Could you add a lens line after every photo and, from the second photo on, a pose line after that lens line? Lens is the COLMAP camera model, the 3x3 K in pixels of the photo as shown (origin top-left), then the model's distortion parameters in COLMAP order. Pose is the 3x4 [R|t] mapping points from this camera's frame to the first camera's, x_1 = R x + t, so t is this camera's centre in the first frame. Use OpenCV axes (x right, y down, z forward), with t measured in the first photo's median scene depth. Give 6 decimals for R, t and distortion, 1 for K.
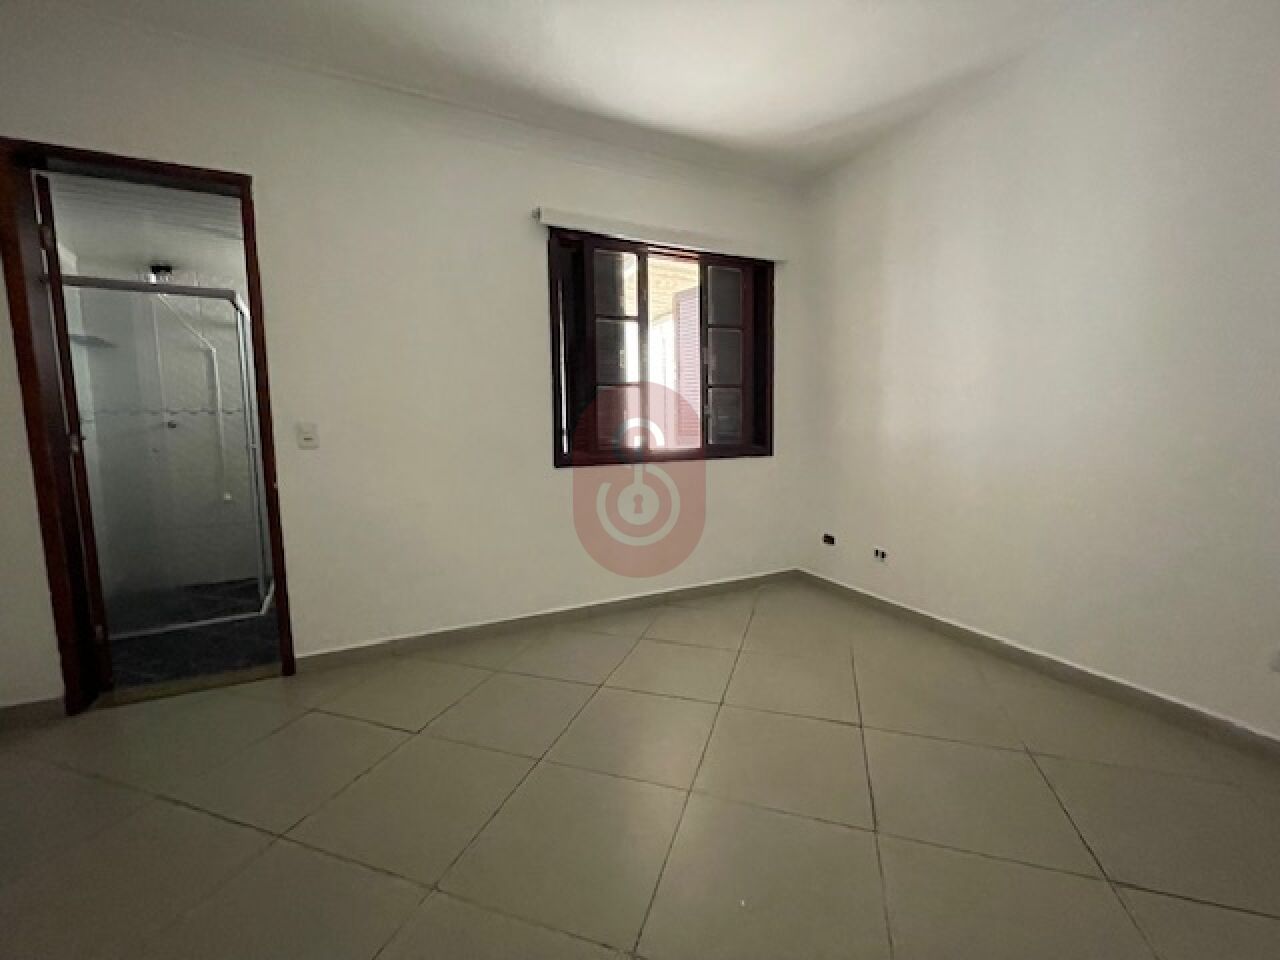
lens RADIAL K [[520.4, 0, 641.4], [0, 520.4, 476.0], [0, 0, 1]] dist [-0.002892, -0.000075]
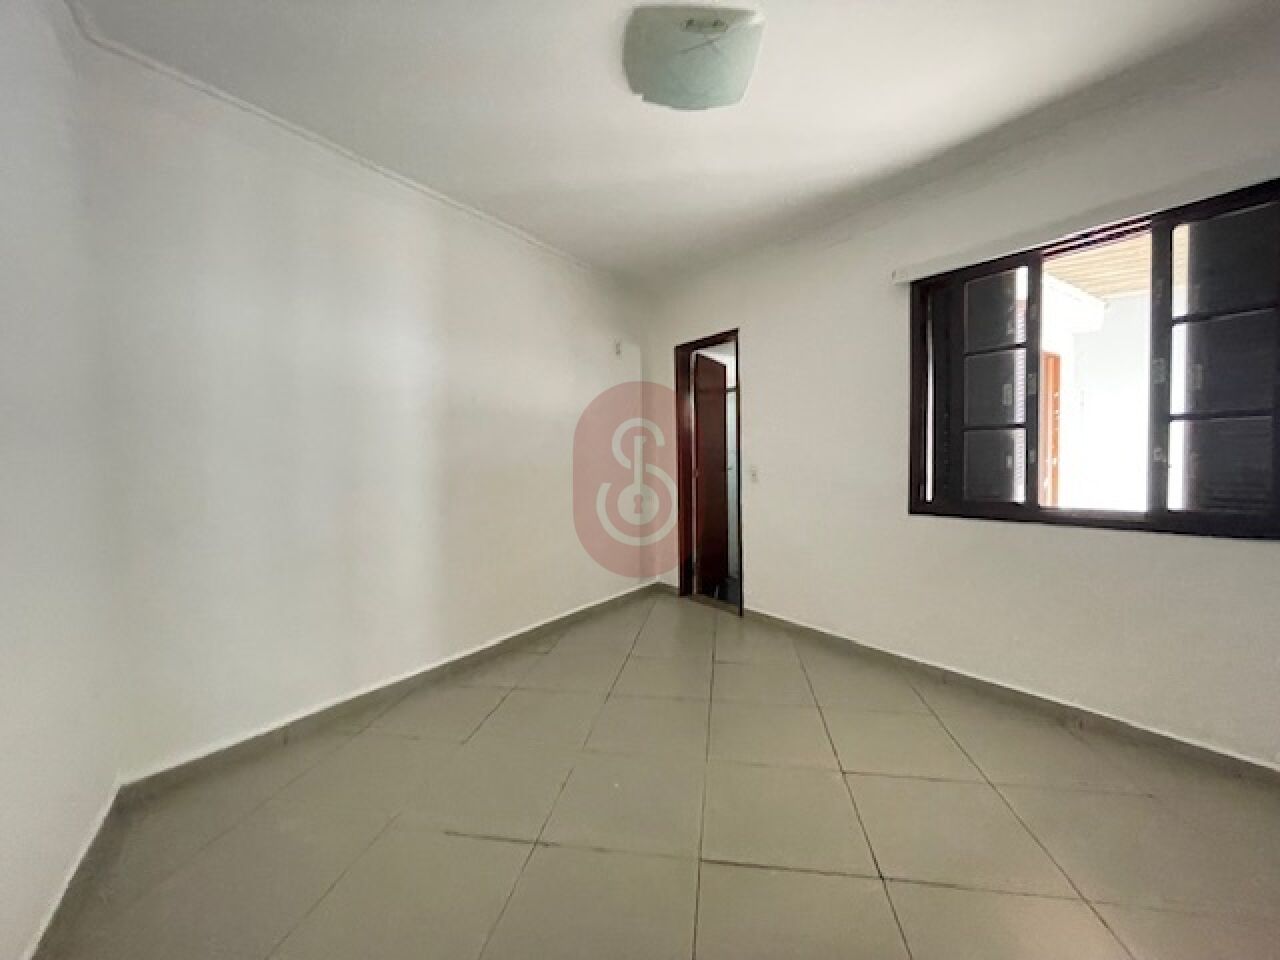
lens RADIAL K [[520.4, 0, 641.4], [0, 520.4, 476.0], [0, 0, 1]] dist [-0.002892, -0.000075]
pose [[0.149563, 0.041357, -0.987887, 0.732504], [-0.096206, 0.994993, 0.027089, -0.064400], [0.984061, 0.090989, 0.152793, 0.319954]]
